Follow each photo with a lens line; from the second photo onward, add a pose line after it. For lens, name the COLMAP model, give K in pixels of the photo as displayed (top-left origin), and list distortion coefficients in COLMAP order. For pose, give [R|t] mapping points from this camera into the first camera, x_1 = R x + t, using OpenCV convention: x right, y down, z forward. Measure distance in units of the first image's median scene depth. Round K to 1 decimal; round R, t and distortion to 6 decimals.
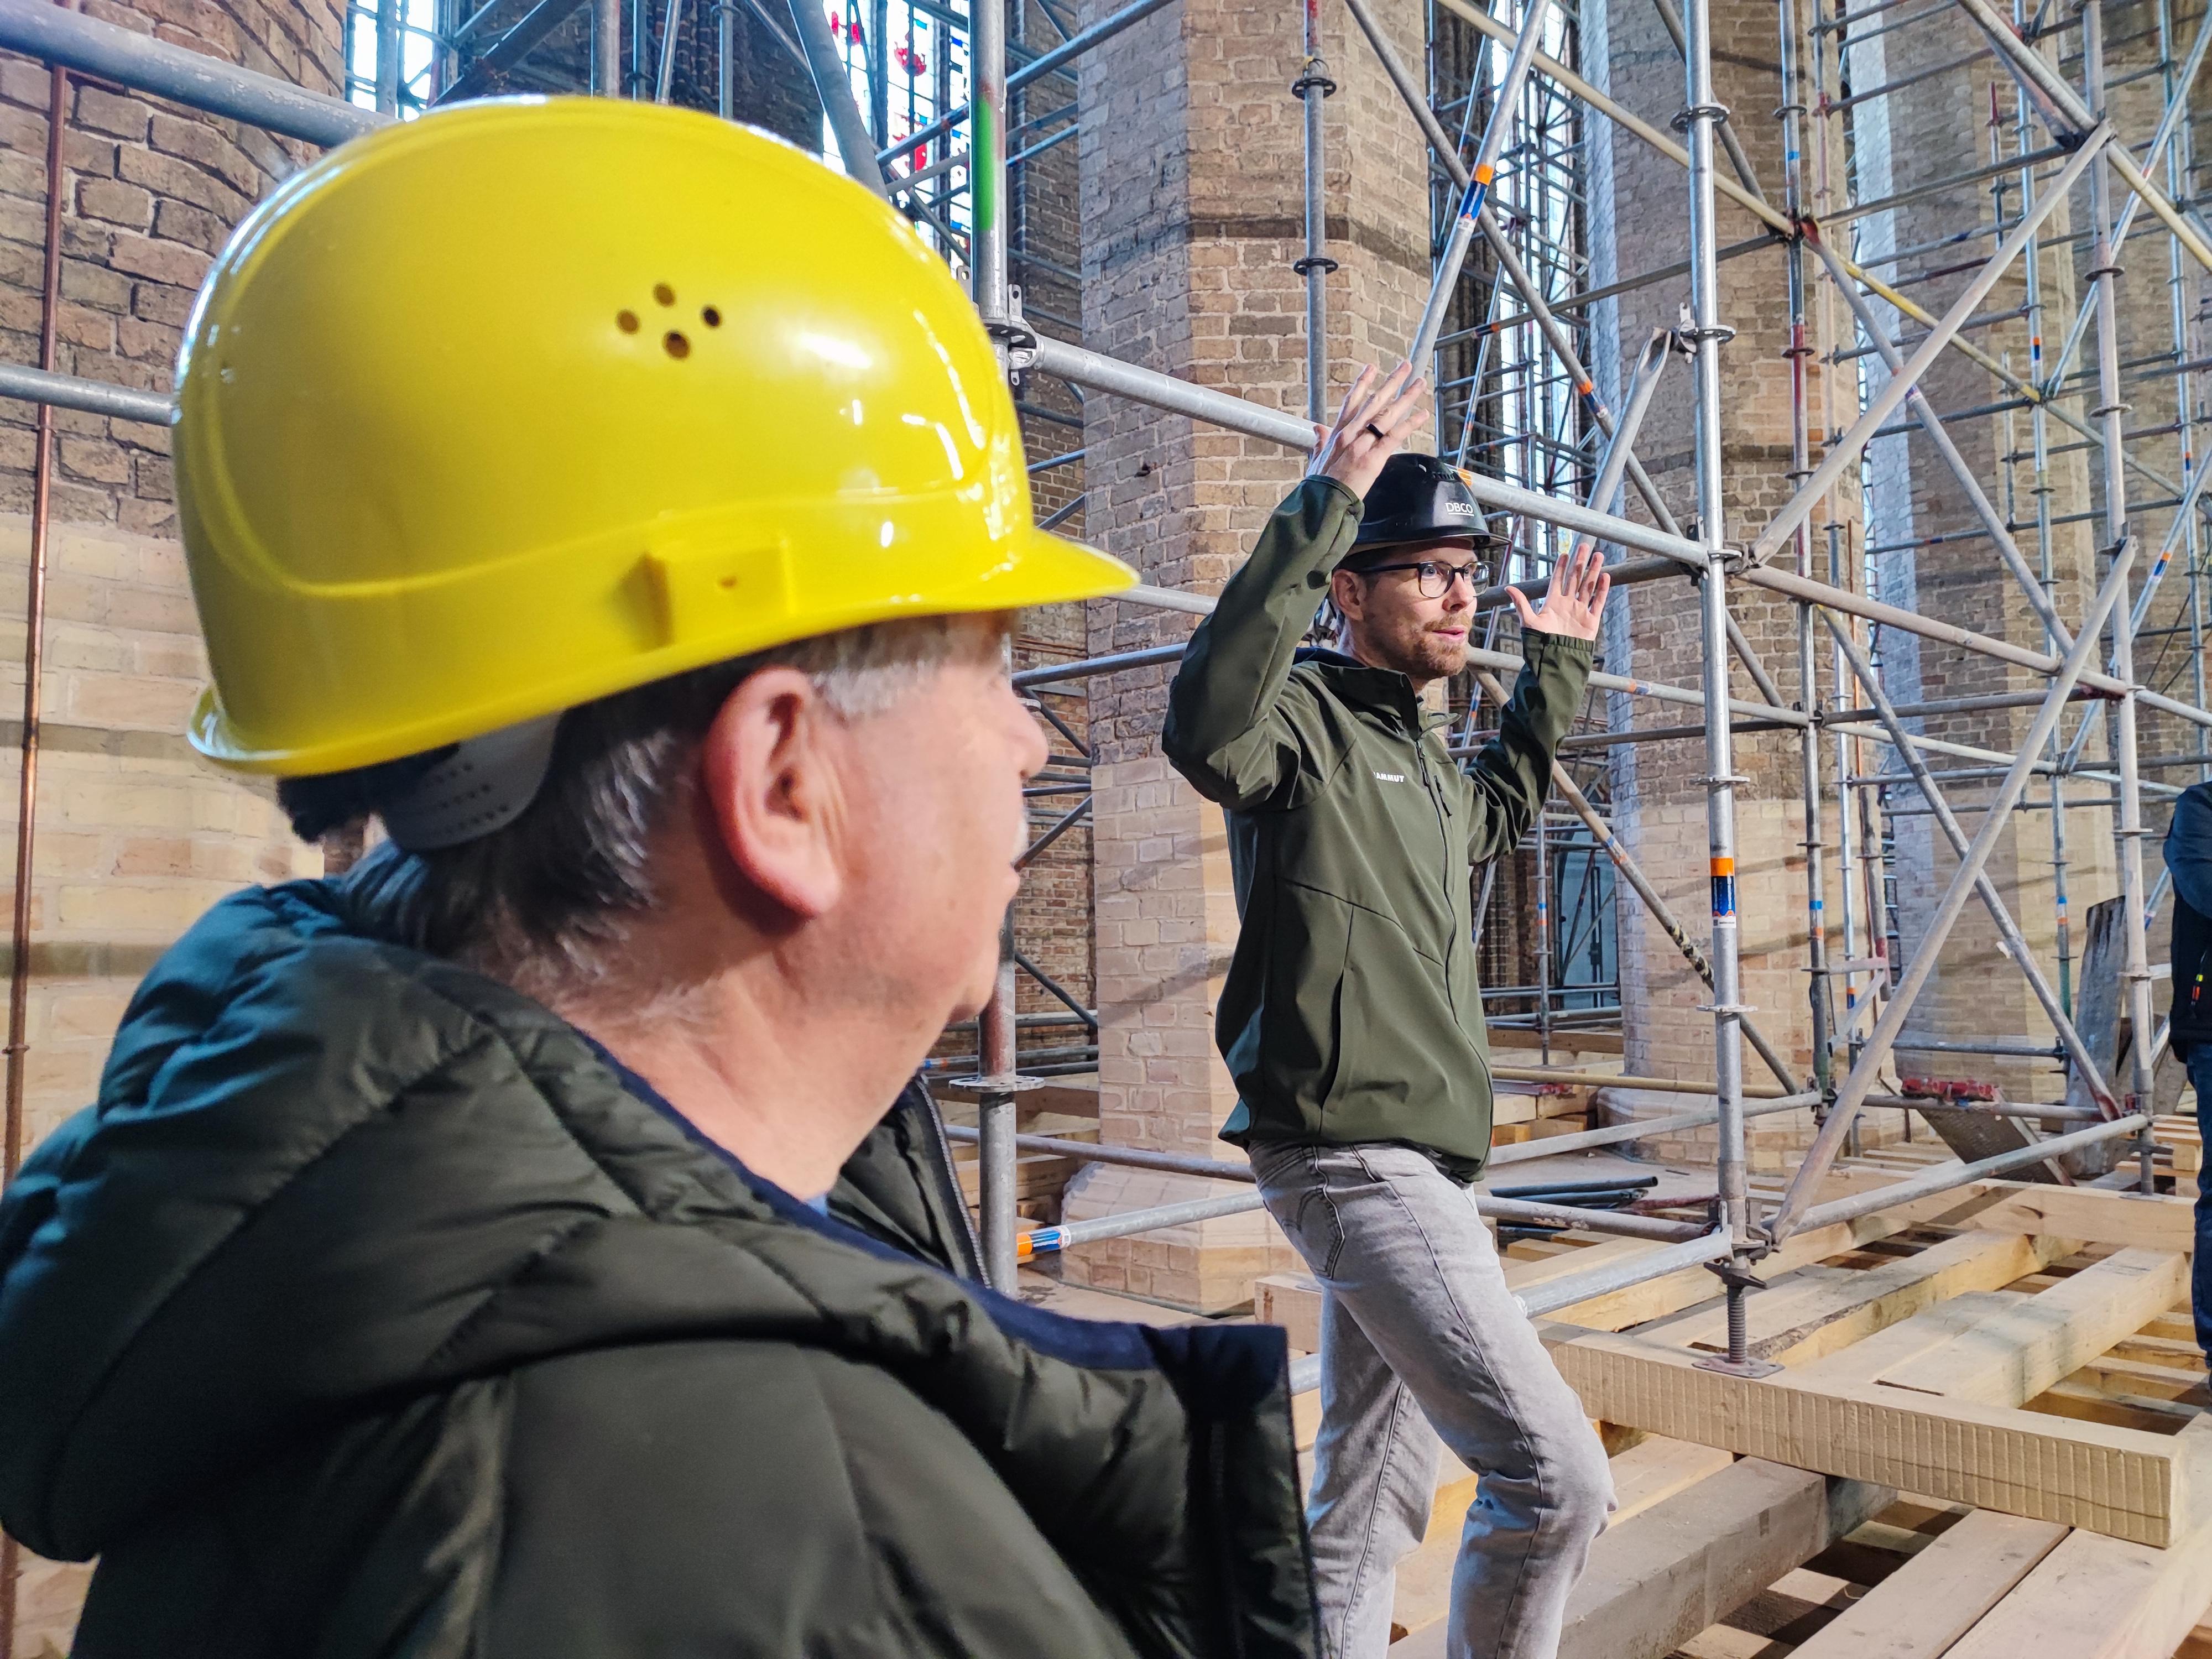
lens RADIAL K [[1480.8, 0, 1106.0], [0, 1480.8, 829.5], [0, 0, 1]] dist [0.000169, 0.000437]
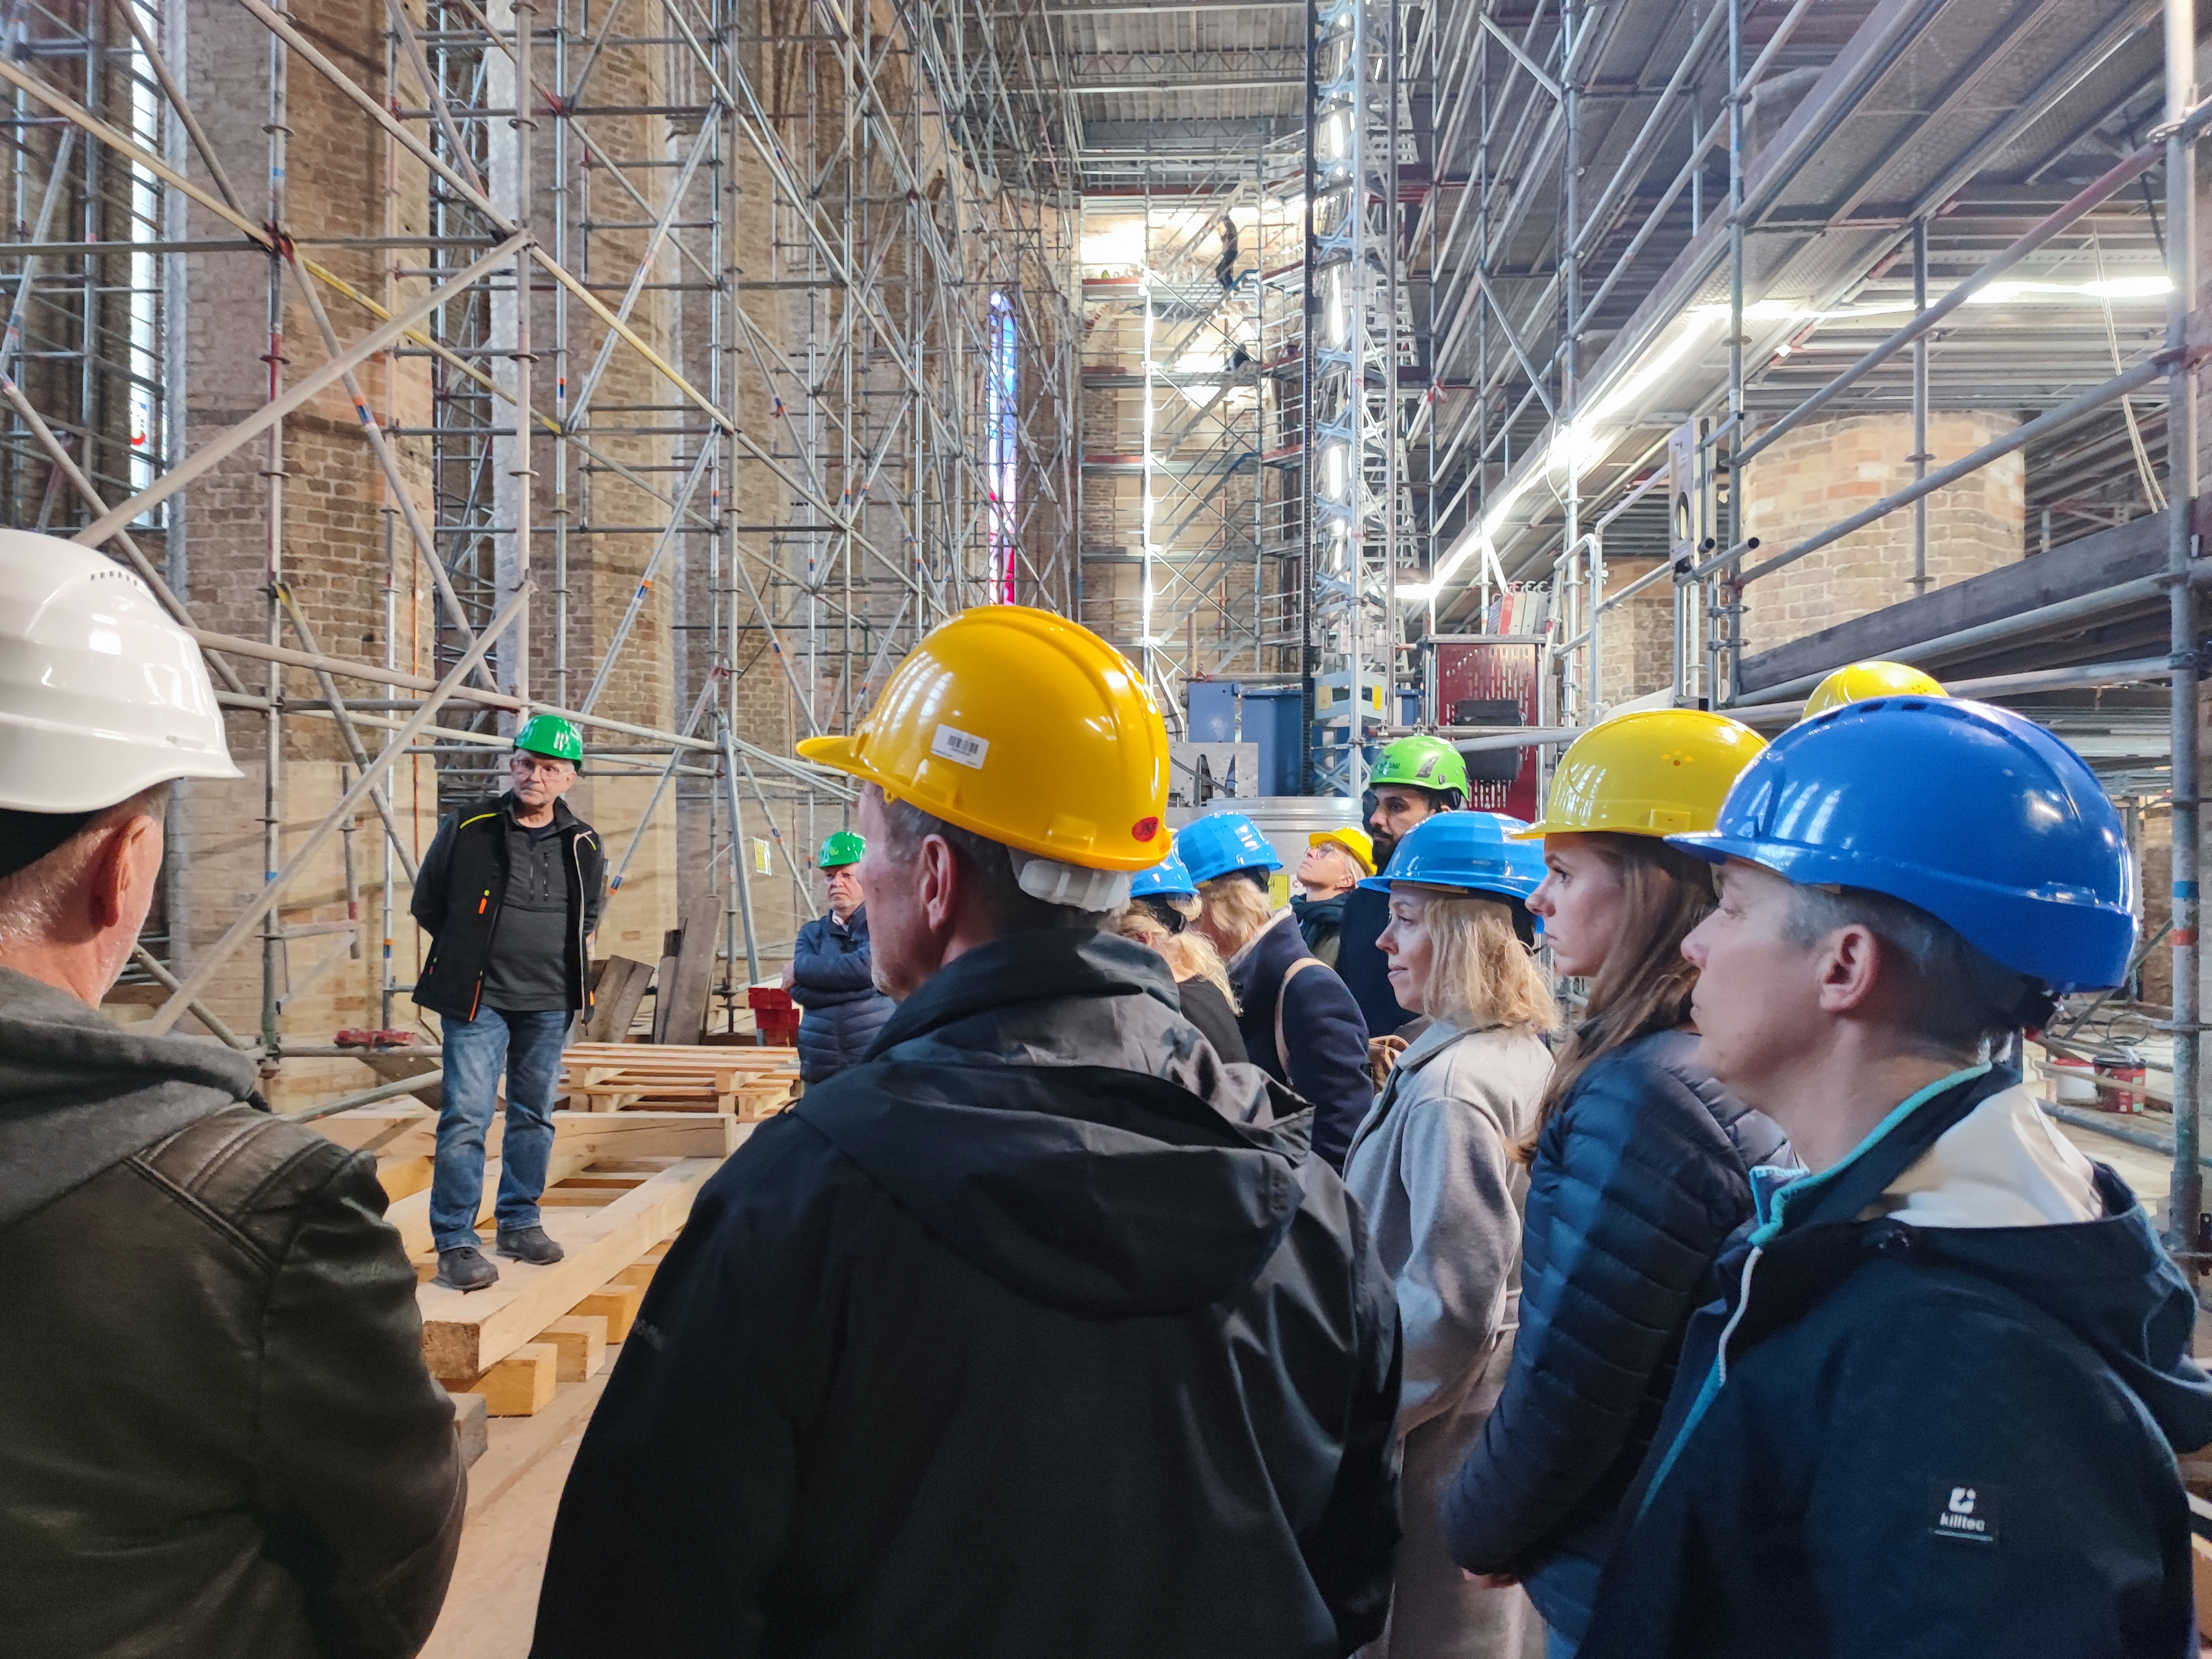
lens RADIAL K [[1499.9, 0, 1106.0], [0, 1499.9, 829.5], [0, 0, 1]] dist [0.004065, -0.030610]
pose [[0.721685, 0.015470, 0.692049, 0.160502], [-0.055580, 0.997817, 0.035655, -0.056105], [-0.689987, -0.064196, 0.720970, -0.210148]]
